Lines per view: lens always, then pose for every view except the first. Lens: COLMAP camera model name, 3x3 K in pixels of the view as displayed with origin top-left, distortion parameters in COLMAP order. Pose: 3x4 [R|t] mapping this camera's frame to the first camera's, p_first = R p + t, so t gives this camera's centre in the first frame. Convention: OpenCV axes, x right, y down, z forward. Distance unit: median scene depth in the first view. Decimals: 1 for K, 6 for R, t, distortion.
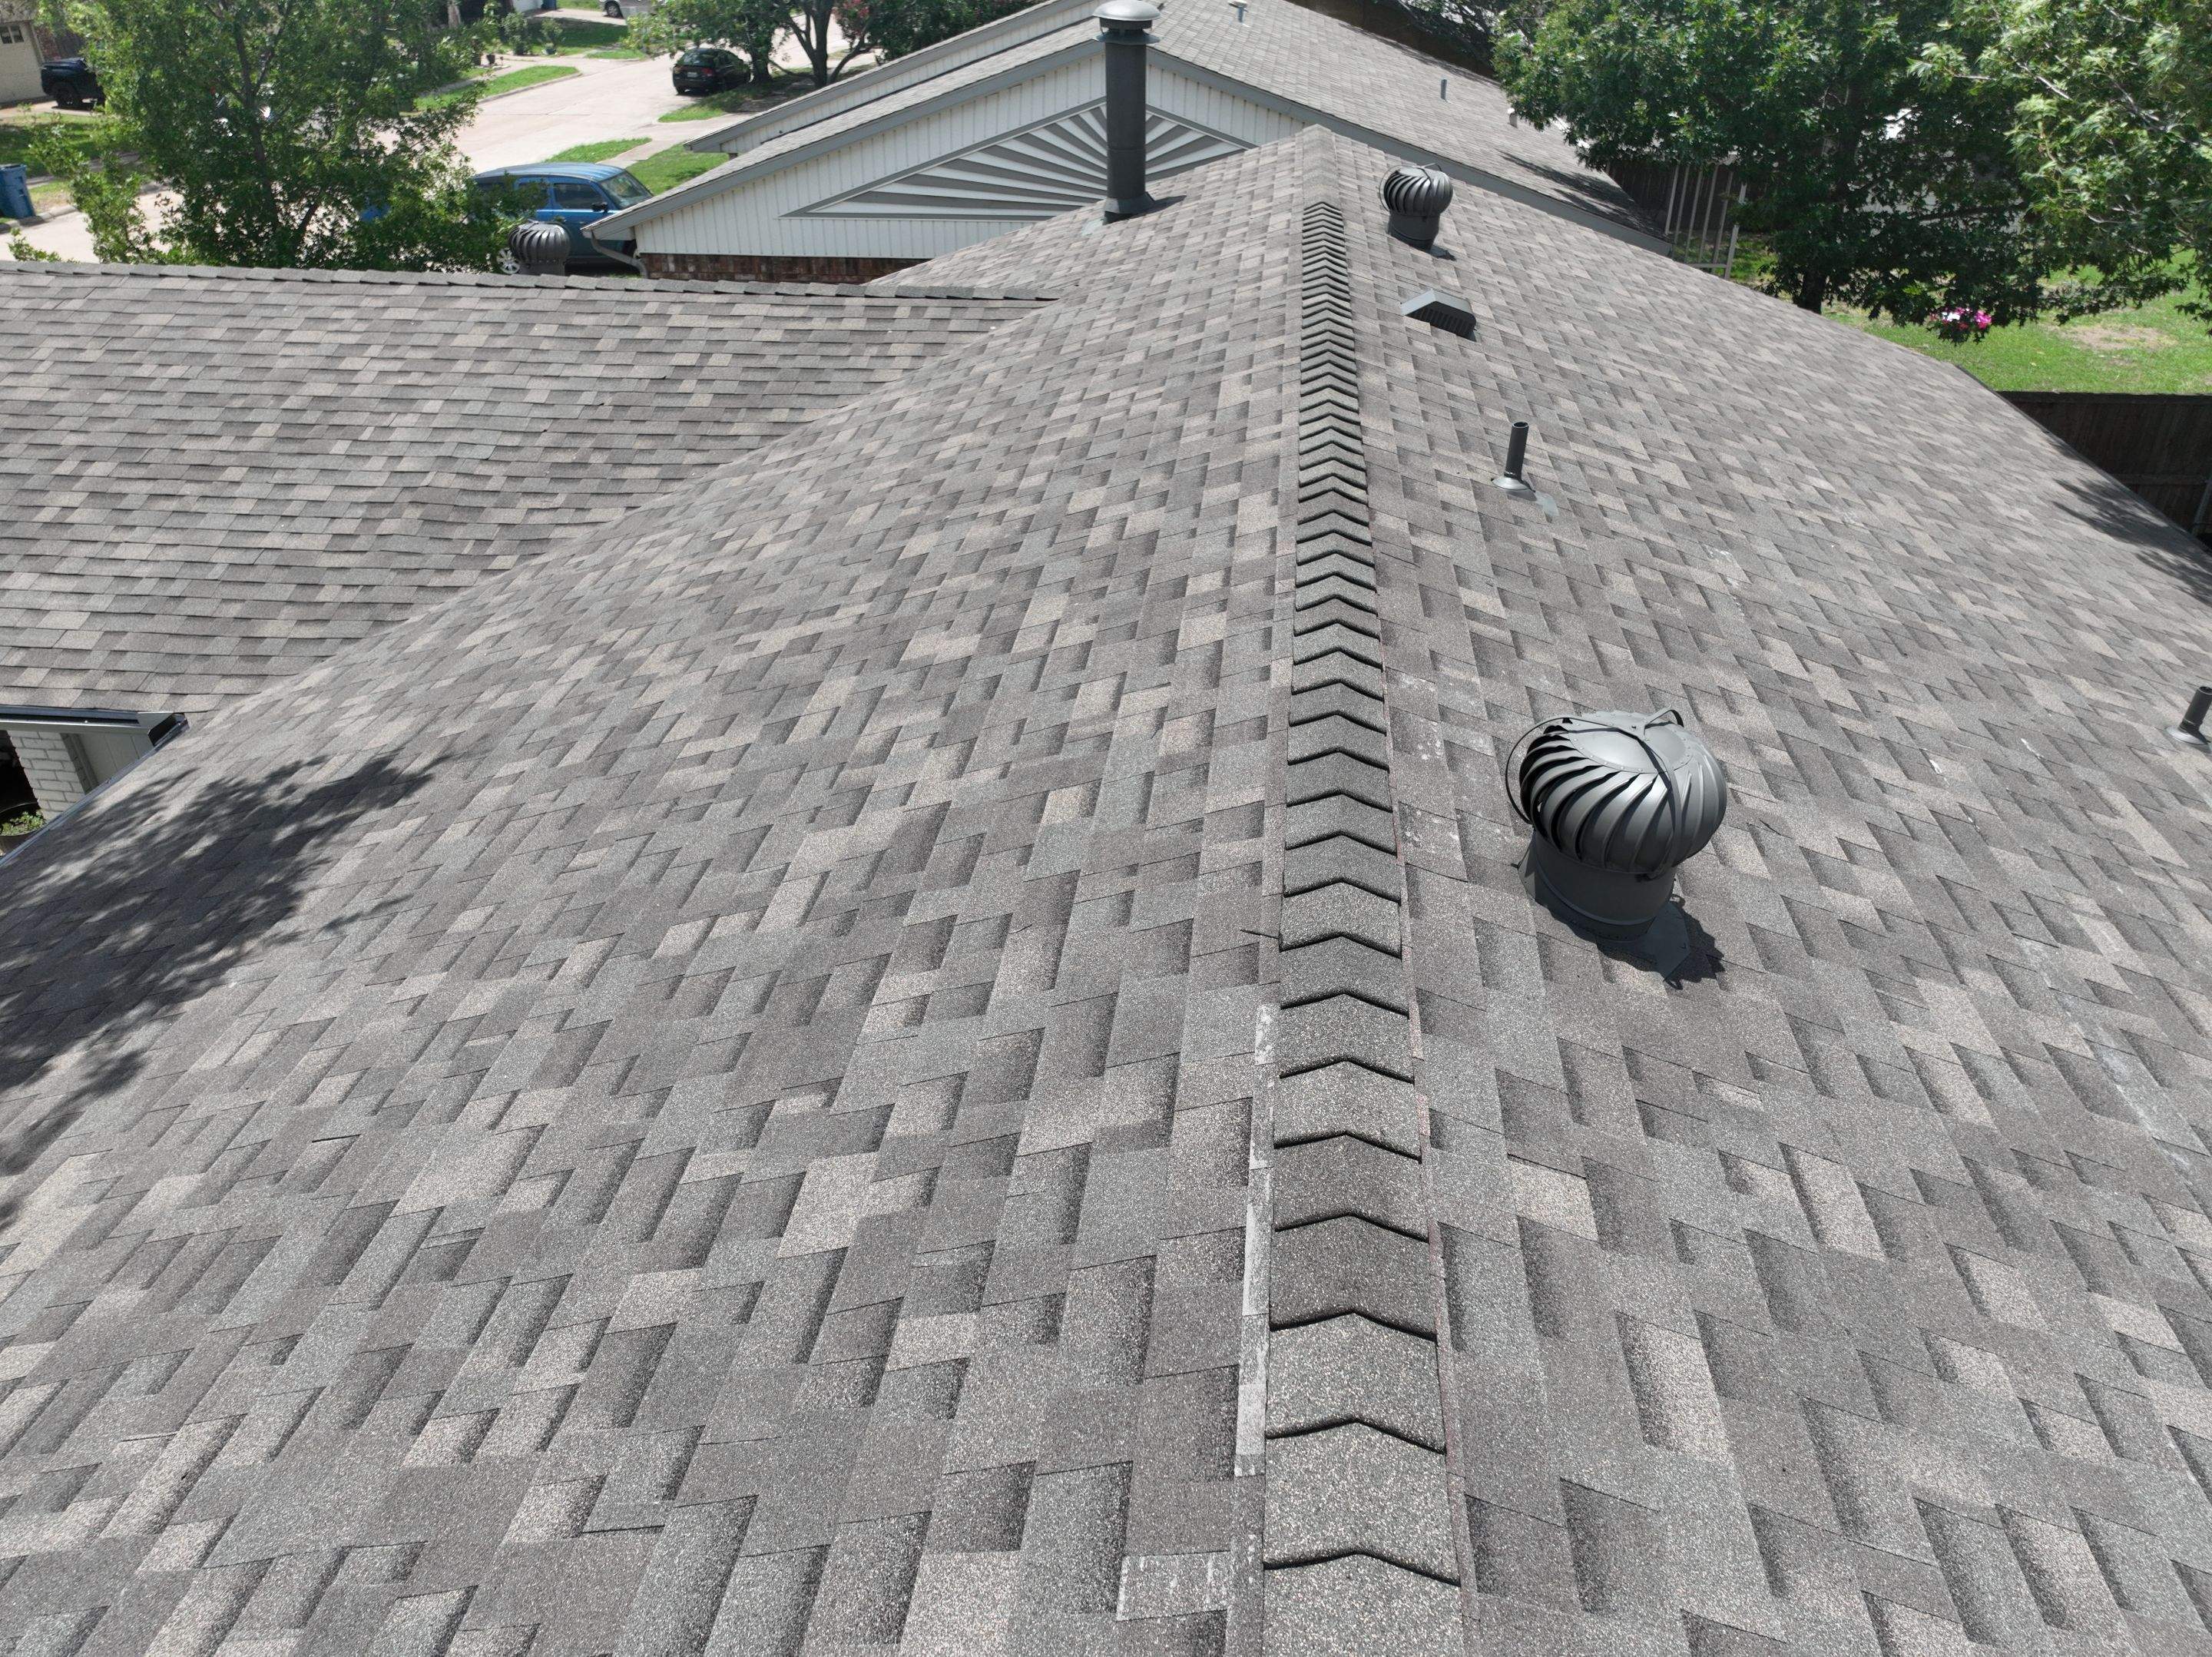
lens RADIAL K [[1558.9, 0, 1106.0], [0, 1558.9, 828.5], [0, 0, 1]] dist [-0.006262, 0.030482]
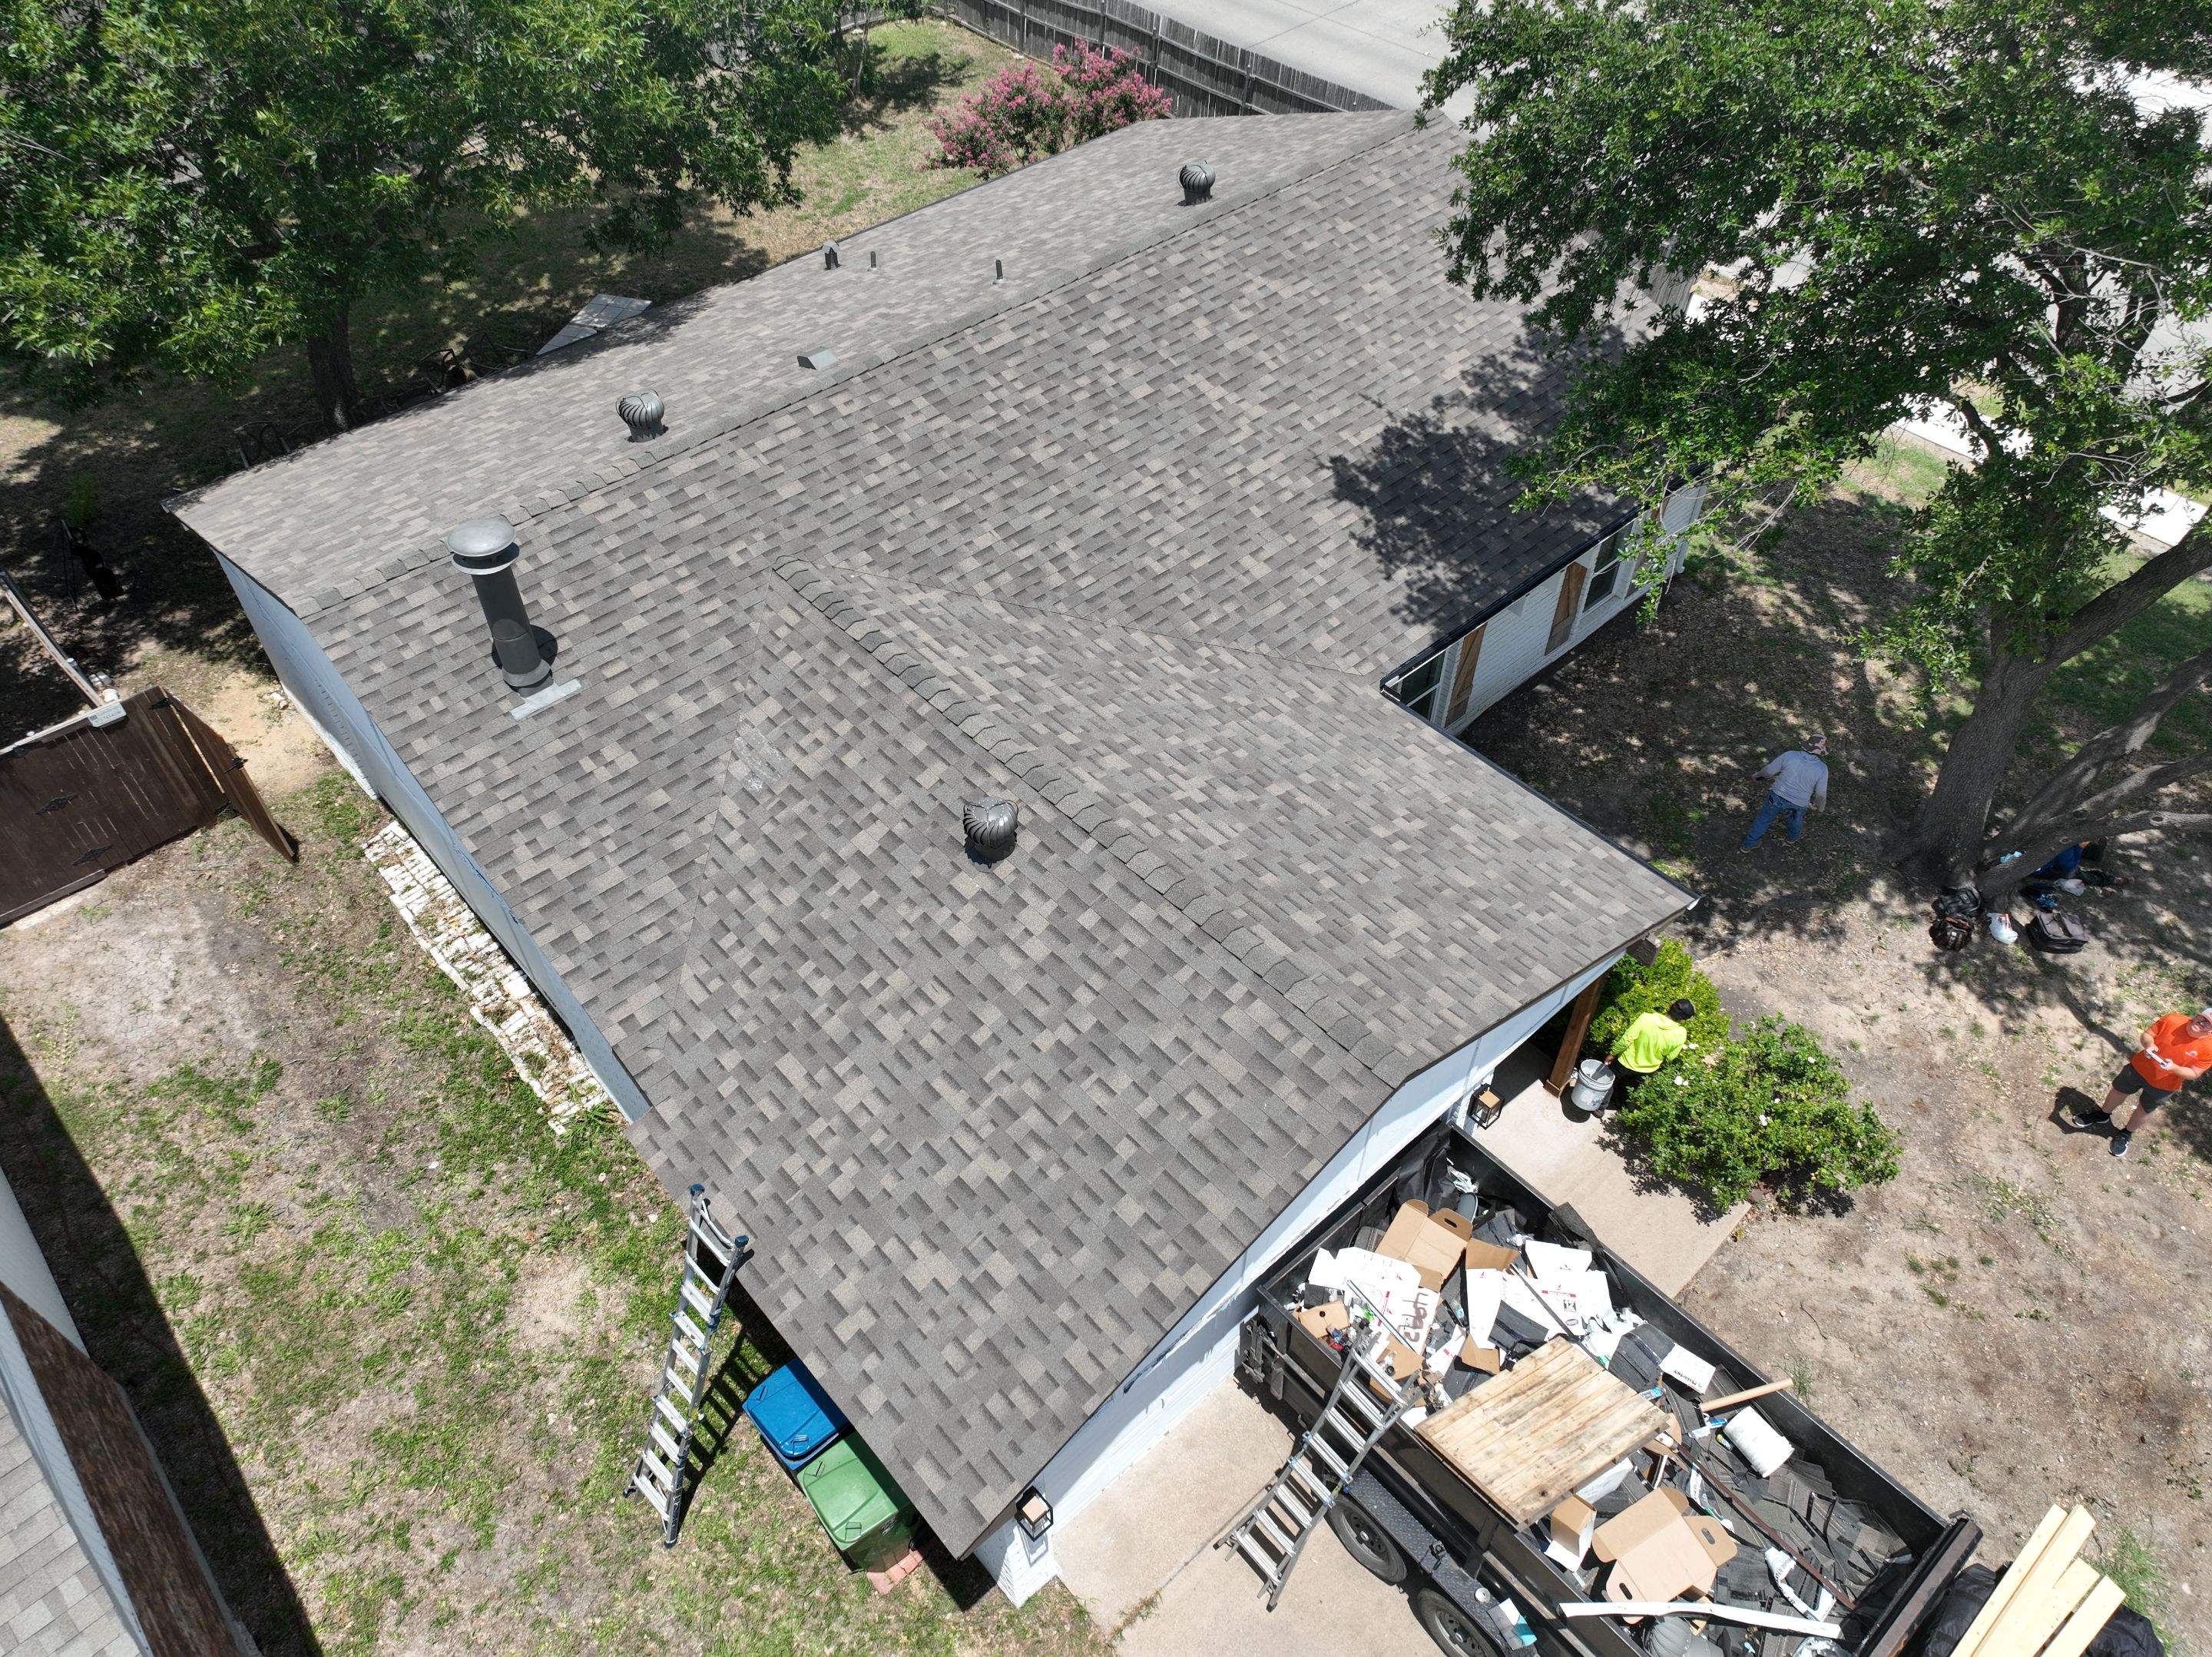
lens RADIAL K [[1558.9, 0, 1106.0], [0, 1558.9, 828.5], [0, 0, 1]] dist [-0.006262, 0.030482]
pose [[-0.747355, -0.473986, 0.465616, -1.060201], [0.357730, 0.303489, 0.883133, -1.480781], [-0.559901, 0.826579, -0.057255, 1.166197]]
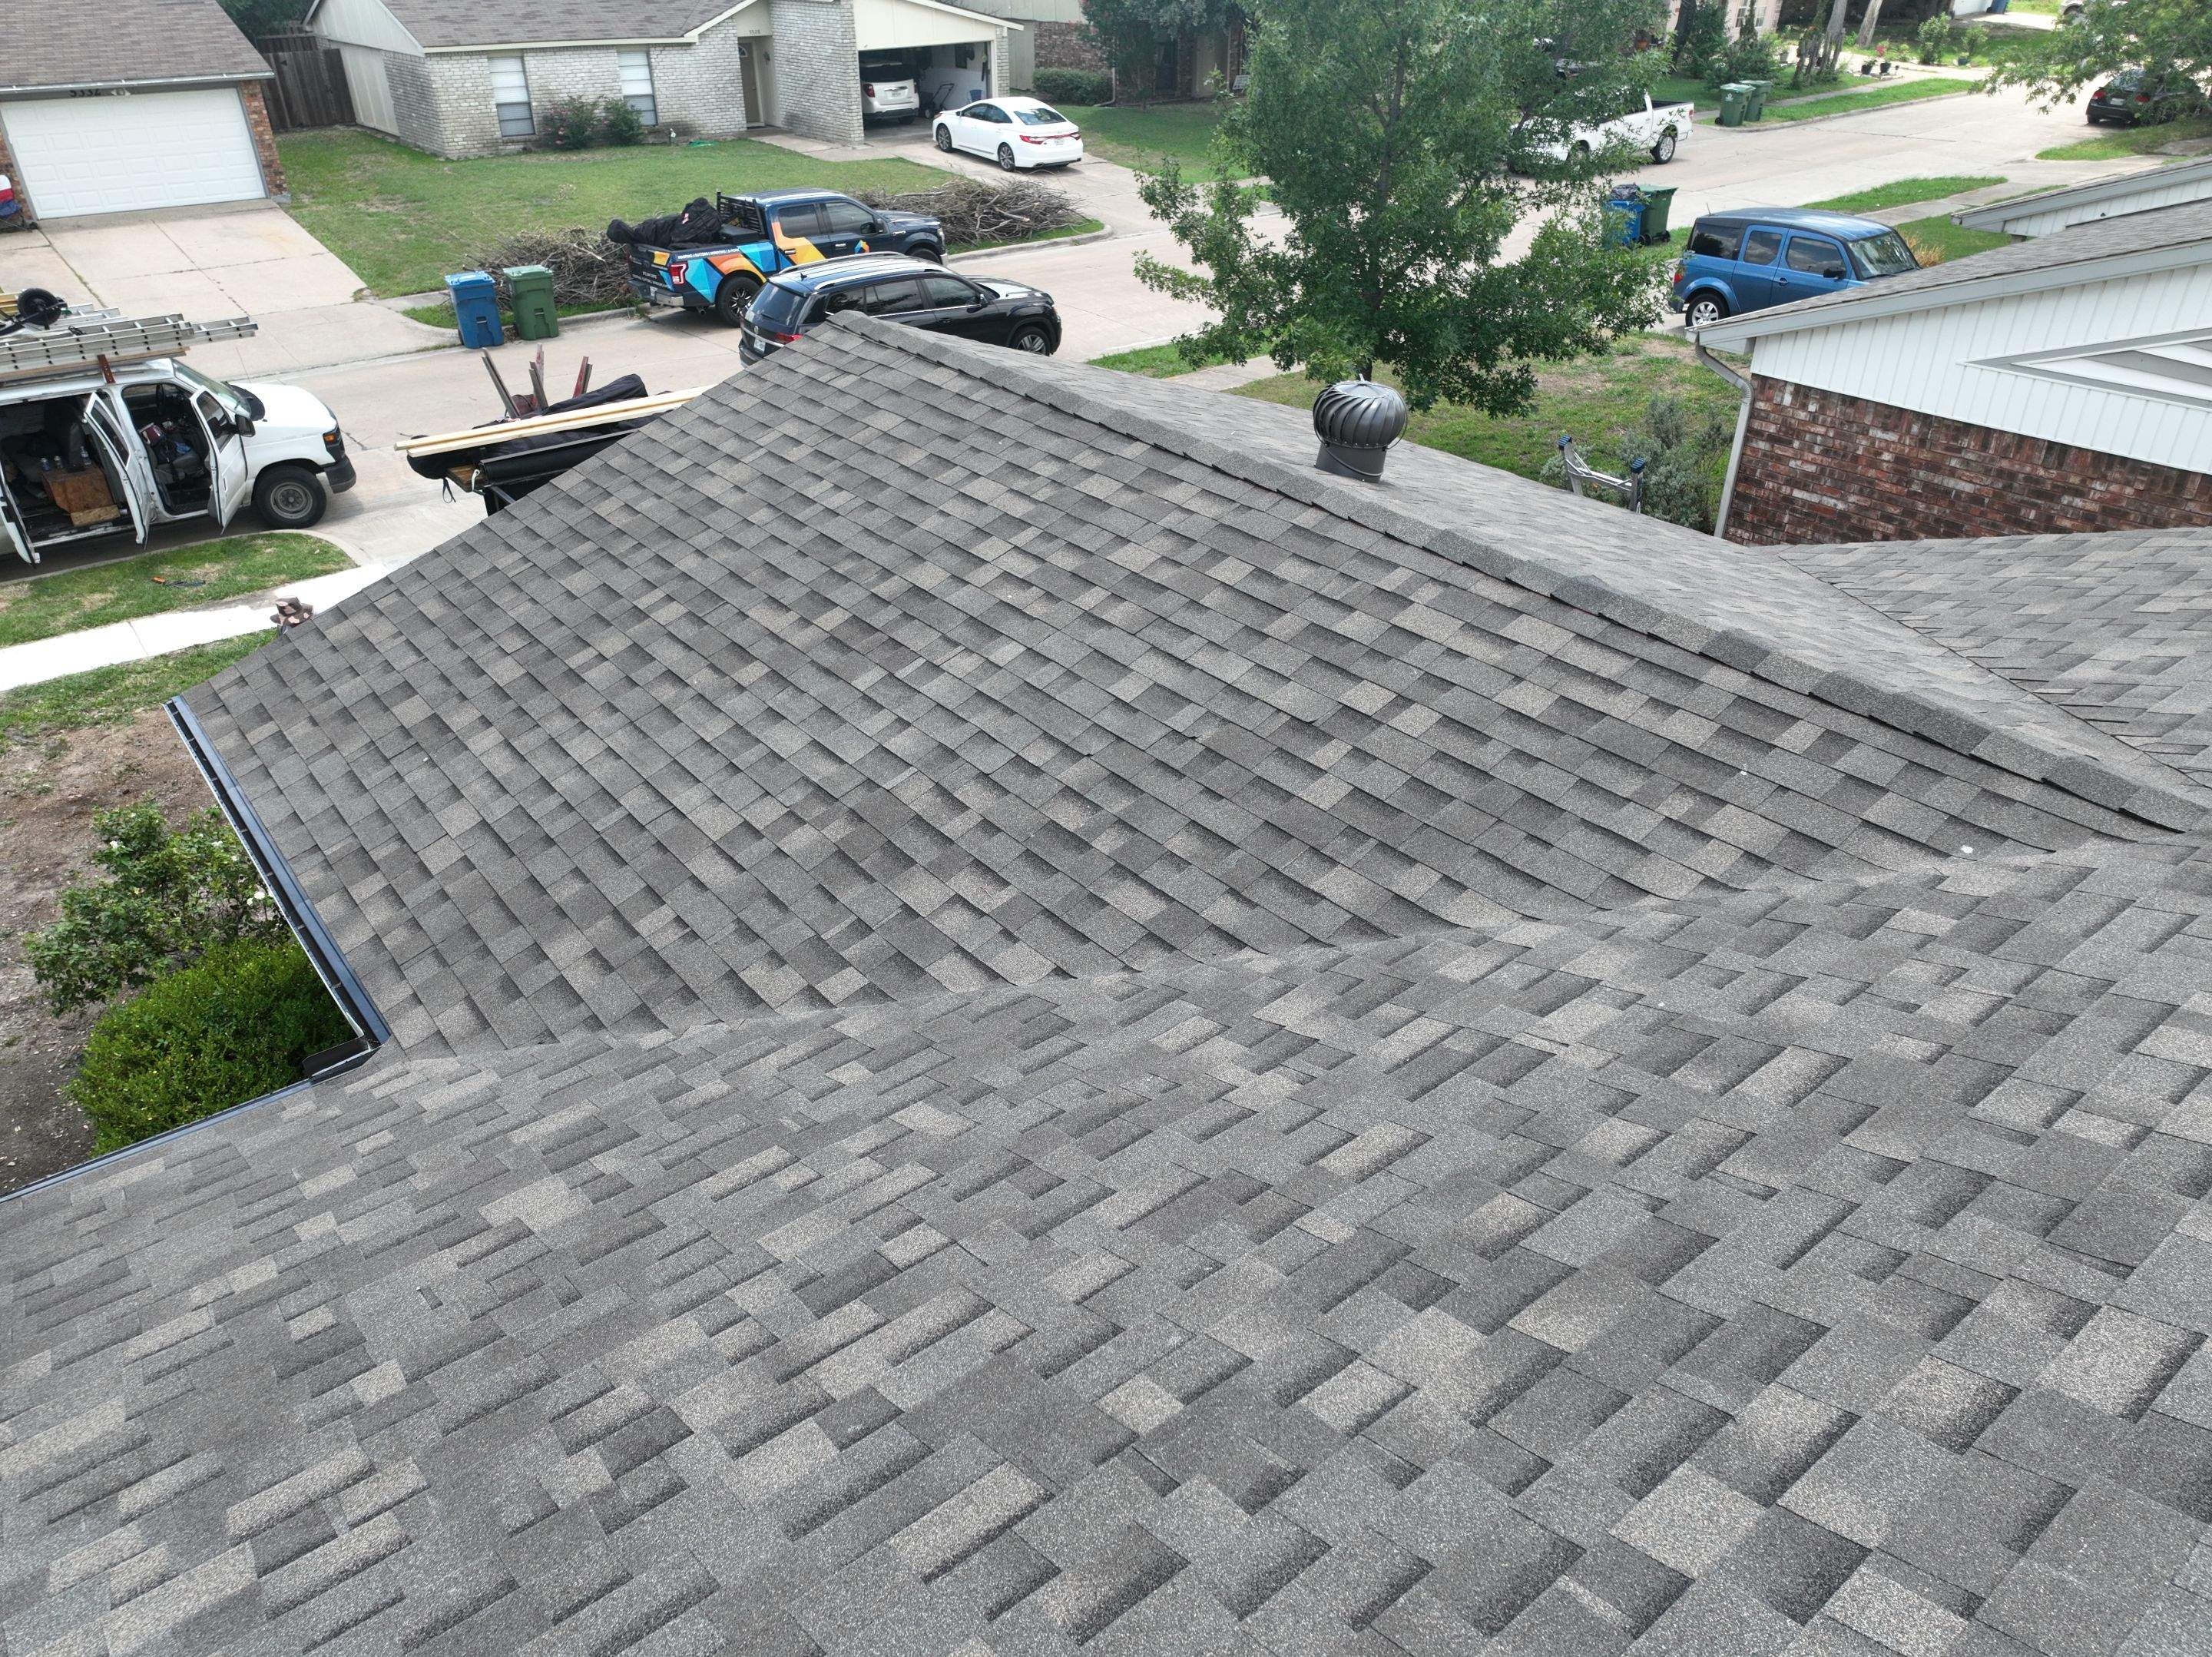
lens RADIAL K [[1558.9, 0, 1106.0], [0, 1558.9, 828.5], [0, 0, 1]] dist [-0.006262, 0.030482]
pose [[0.700724, 0.369362, -0.610375, 0.024177], [-0.367308, 0.920223, 0.135185, -0.303473], [0.611613, 0.129468, 0.780491, 0.518021]]
